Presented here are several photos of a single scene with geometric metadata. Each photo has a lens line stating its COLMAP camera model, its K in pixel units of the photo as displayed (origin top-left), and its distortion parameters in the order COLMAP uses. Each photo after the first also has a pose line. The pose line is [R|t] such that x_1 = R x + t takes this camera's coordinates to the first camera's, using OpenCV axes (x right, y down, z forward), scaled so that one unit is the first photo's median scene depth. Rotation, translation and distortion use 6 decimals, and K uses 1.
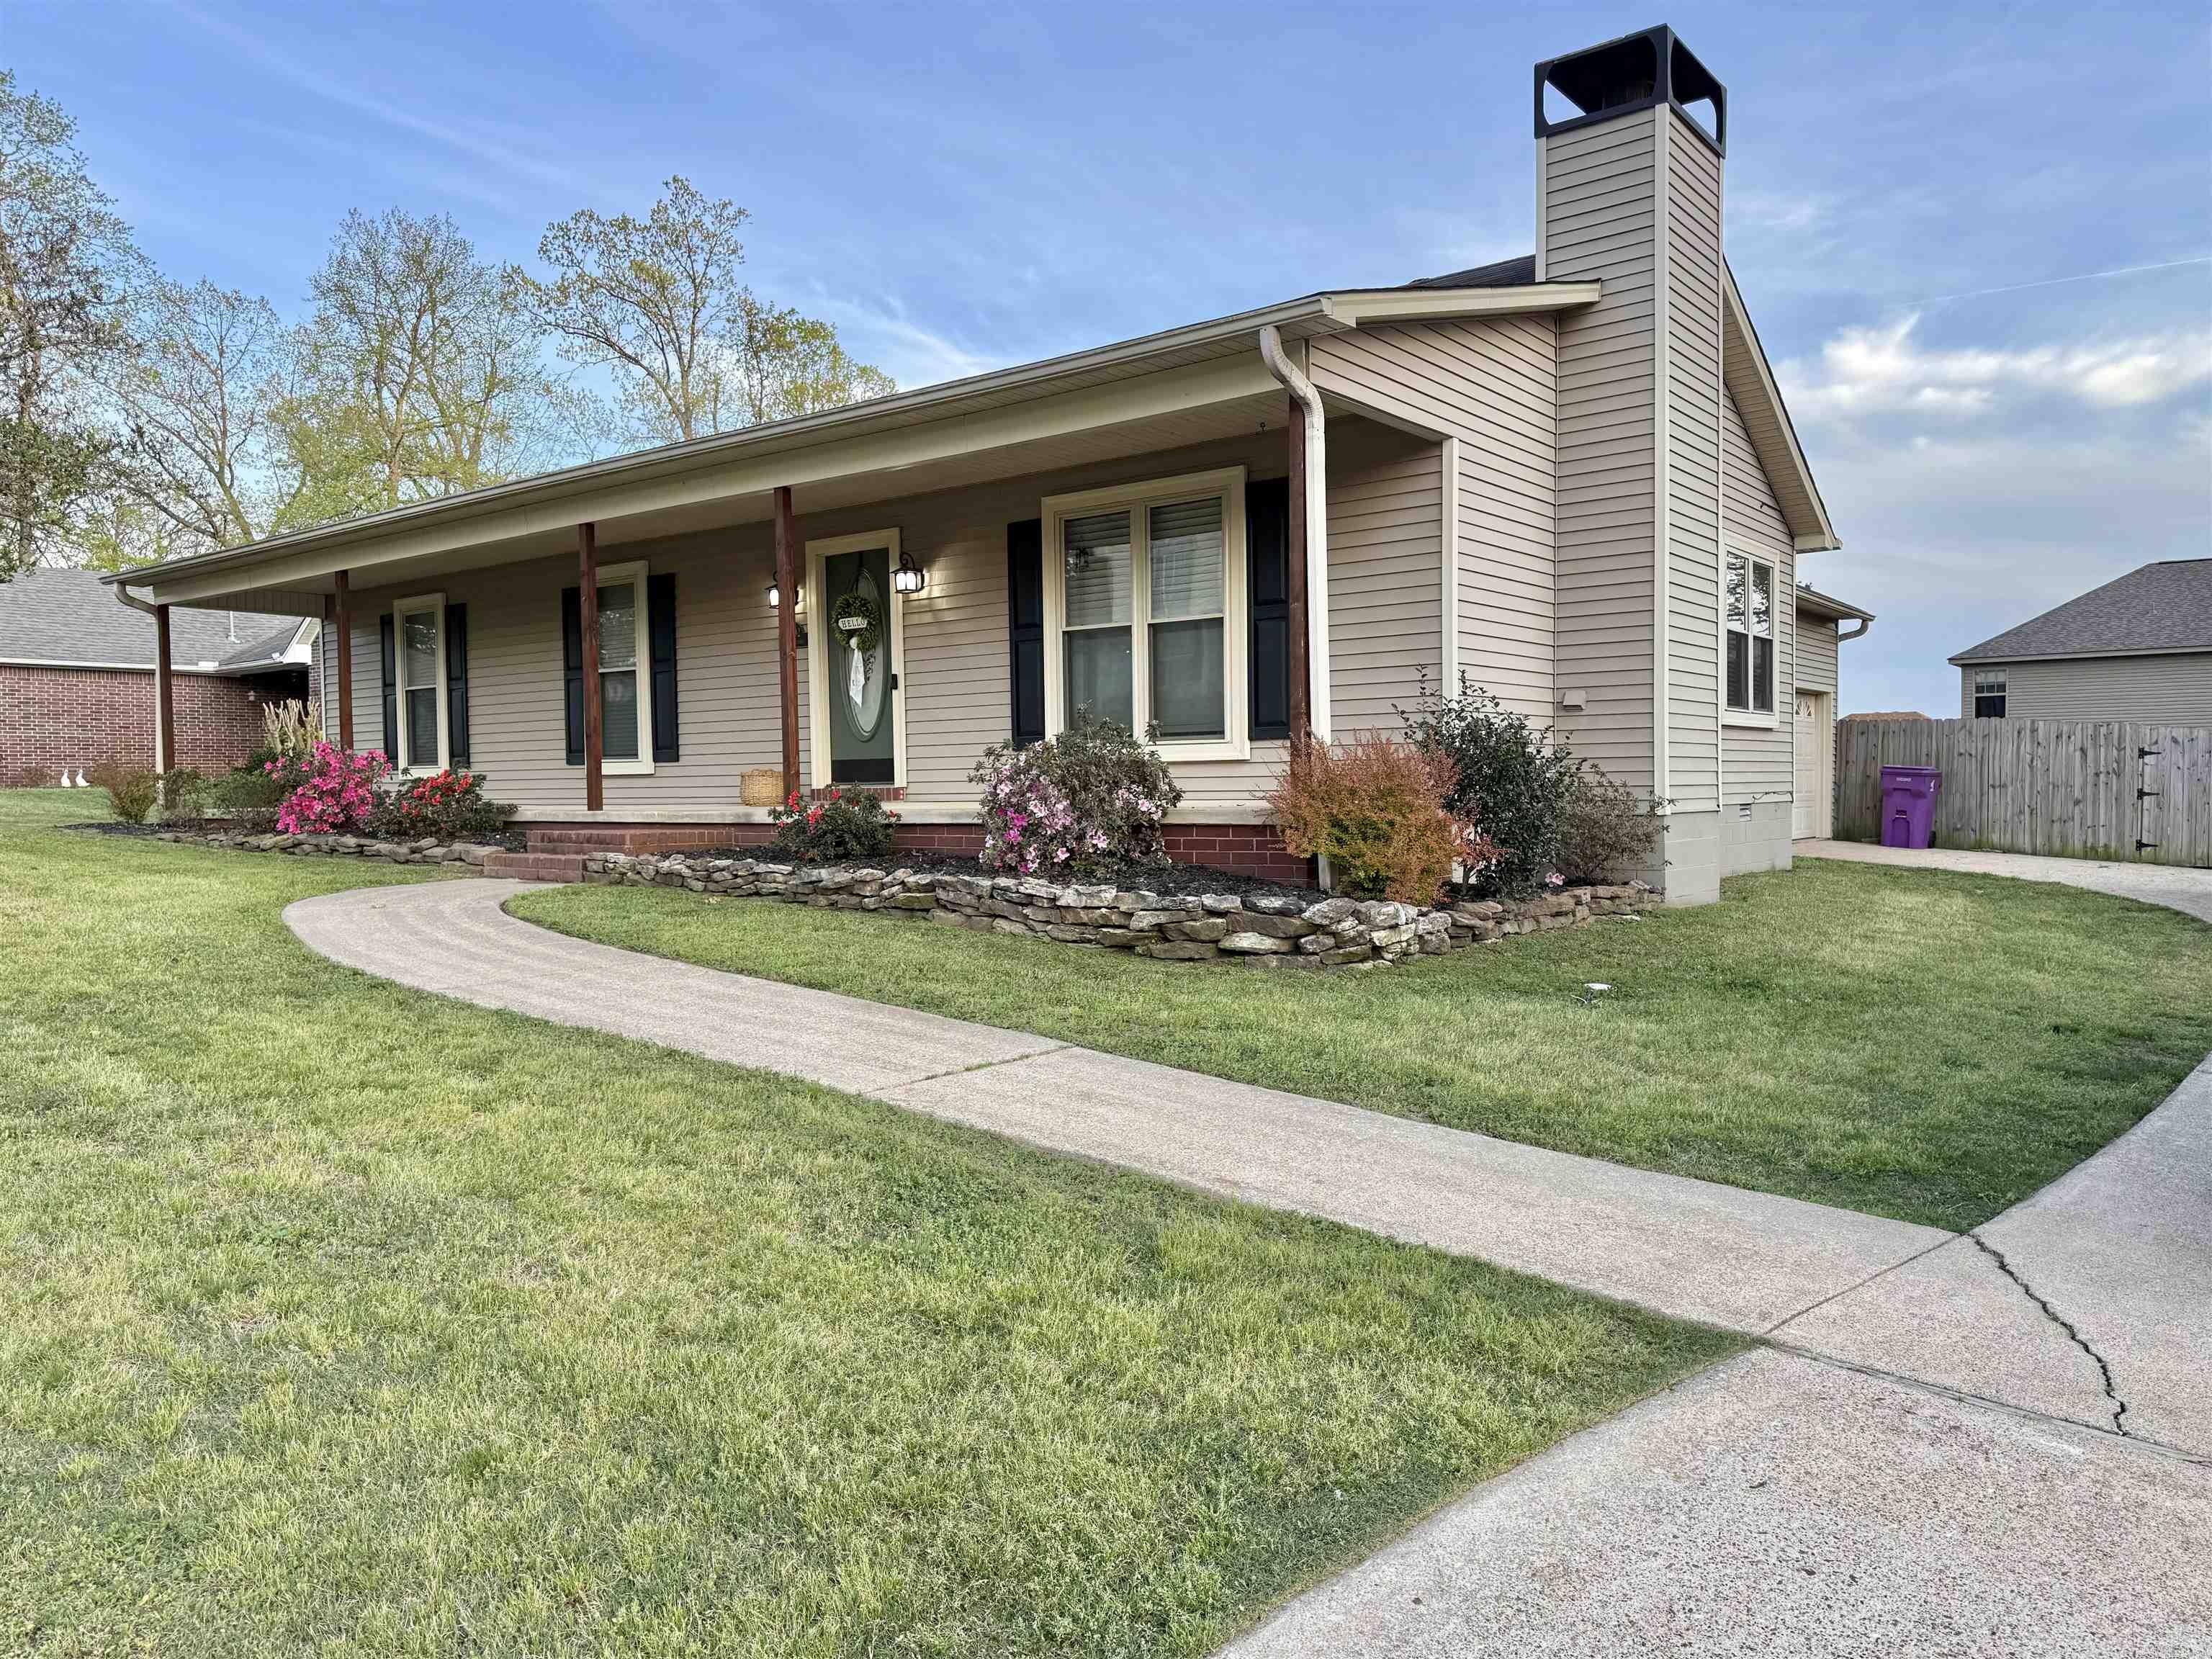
lens RADIAL K [[1599.9, 0, 1087.9], [0, 1599.9, 843.7], [0, 0, 1]] dist [0.051397, -0.034336]
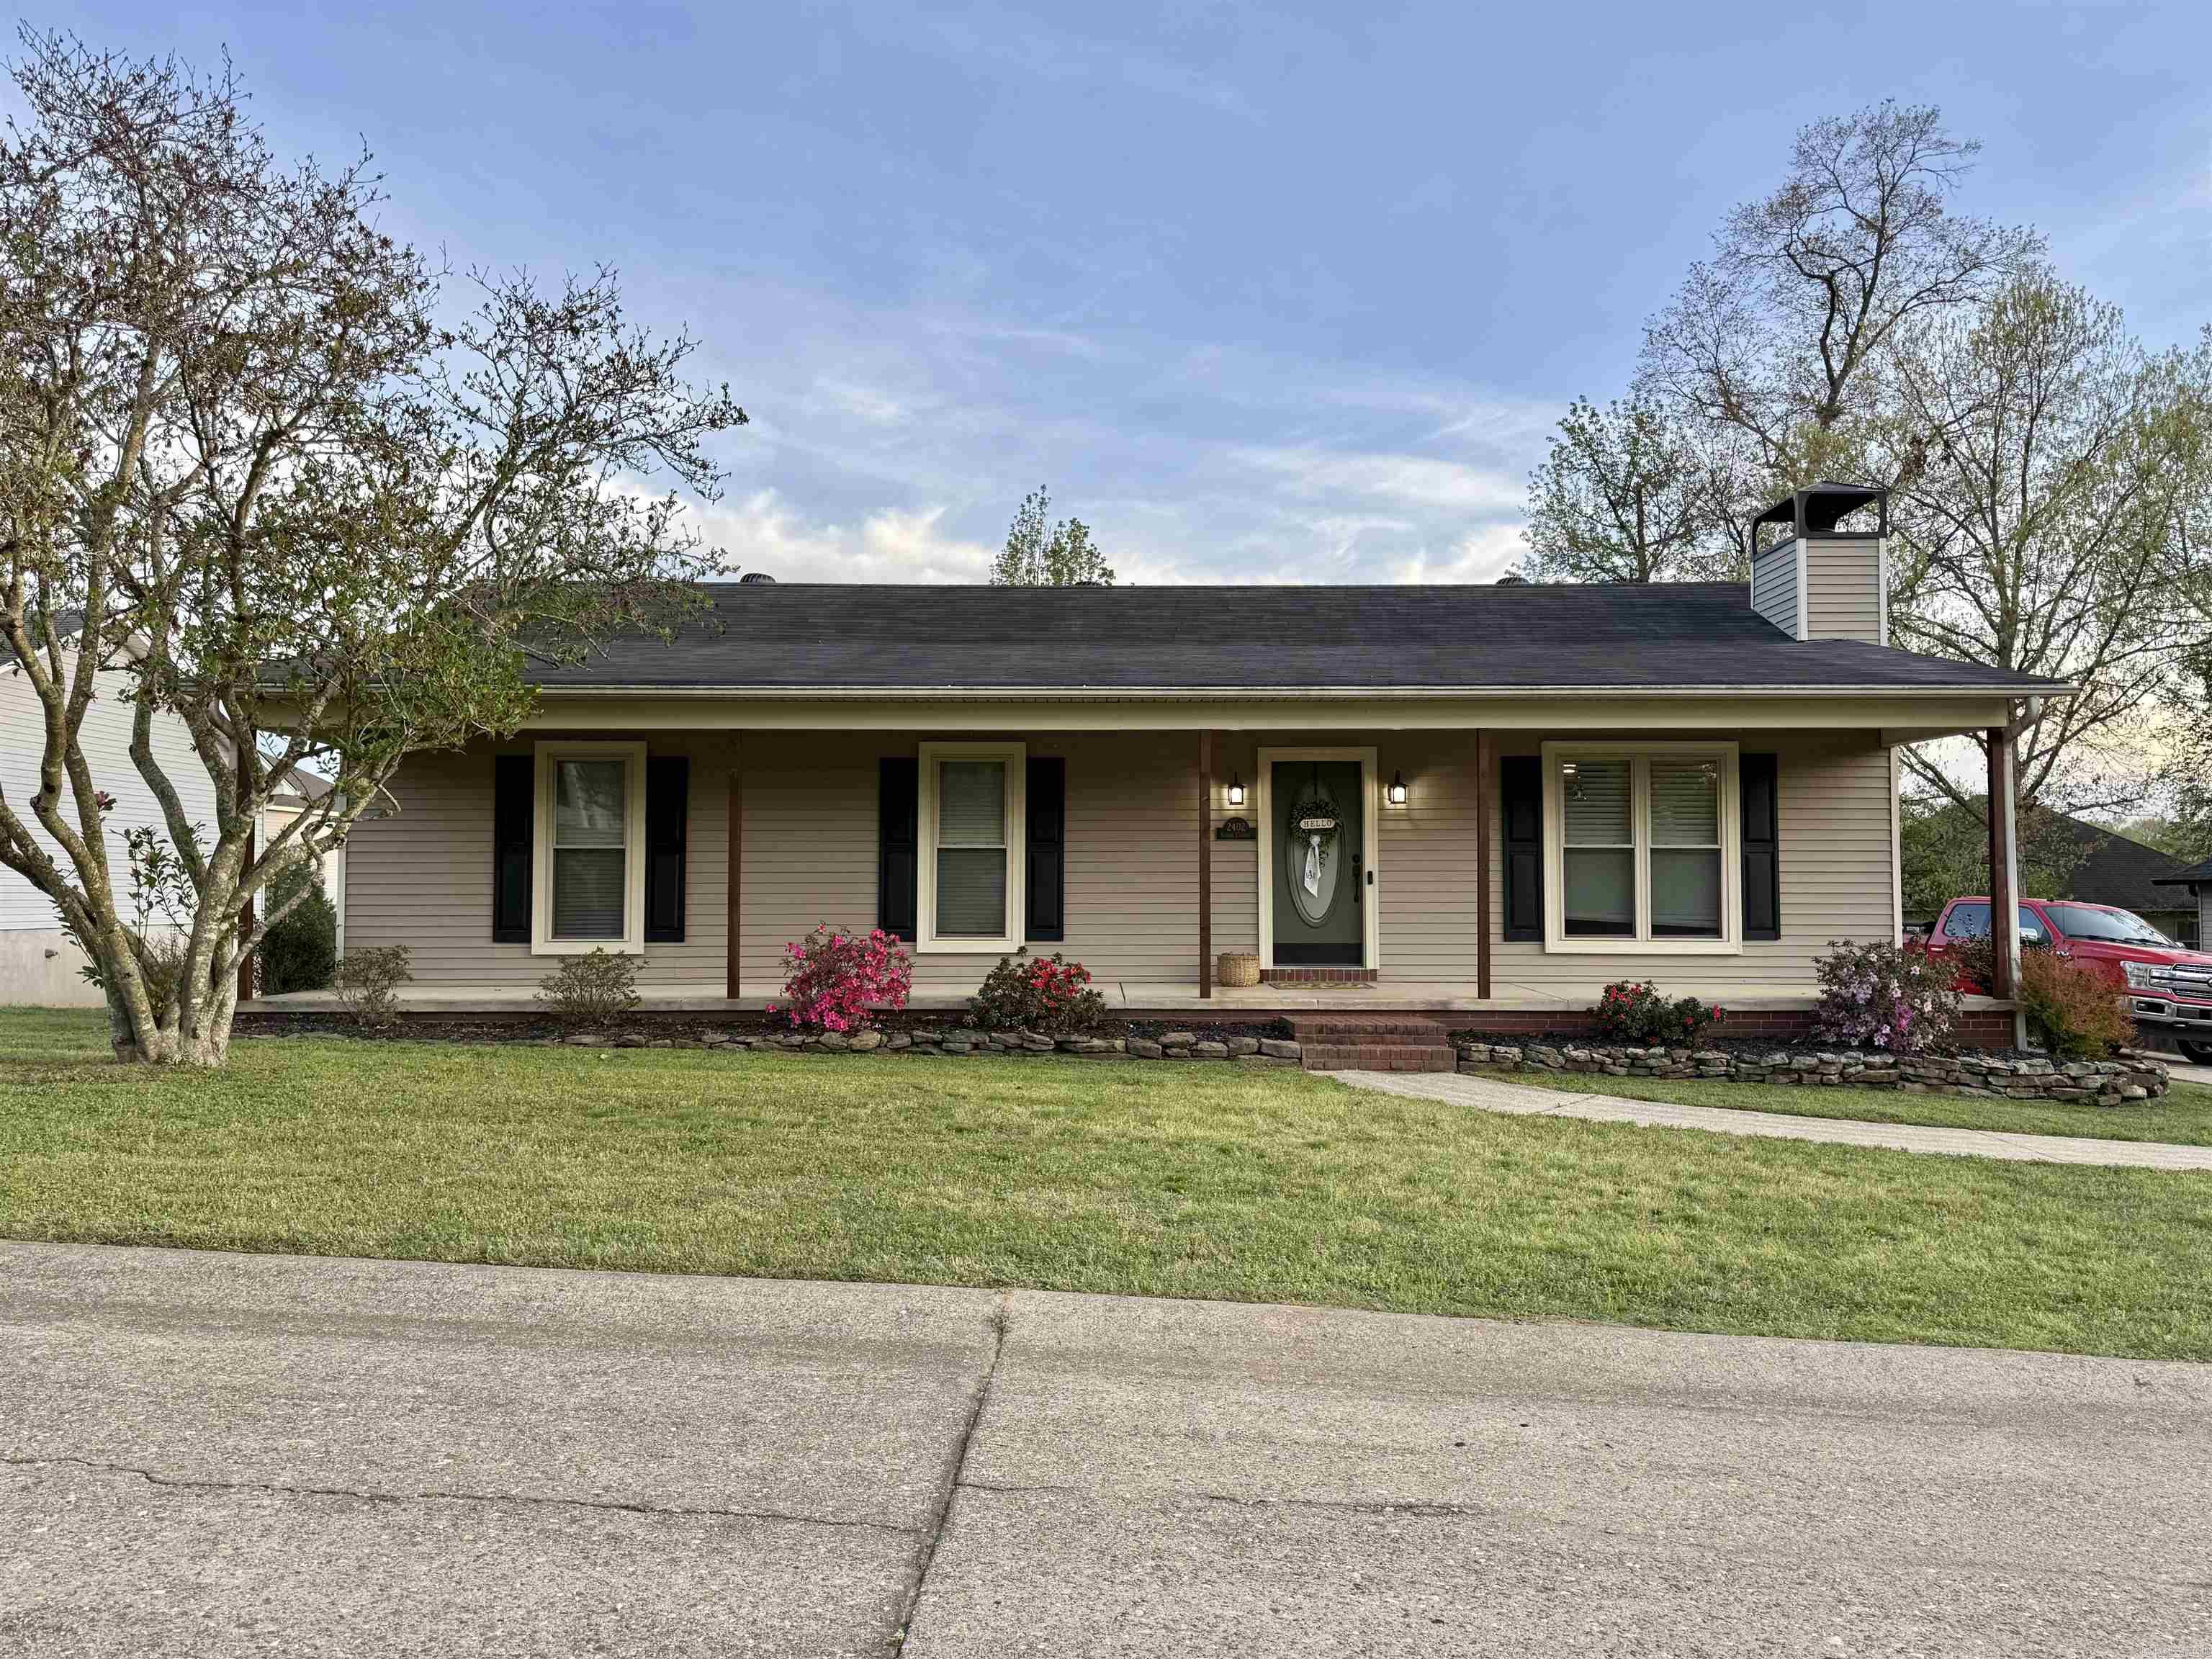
lens RADIAL K [[1599.9, 0, 1085.3], [0, 1599.9, 819.0], [0, 0, 1]] dist [0.051397, -0.034336]
pose [[0.794106, 0.042523, 0.606290, -0.853474], [0.012662, 0.996175, -0.086453, -0.040244], [-0.607647, 0.076330, 0.790531, 0.181892]]
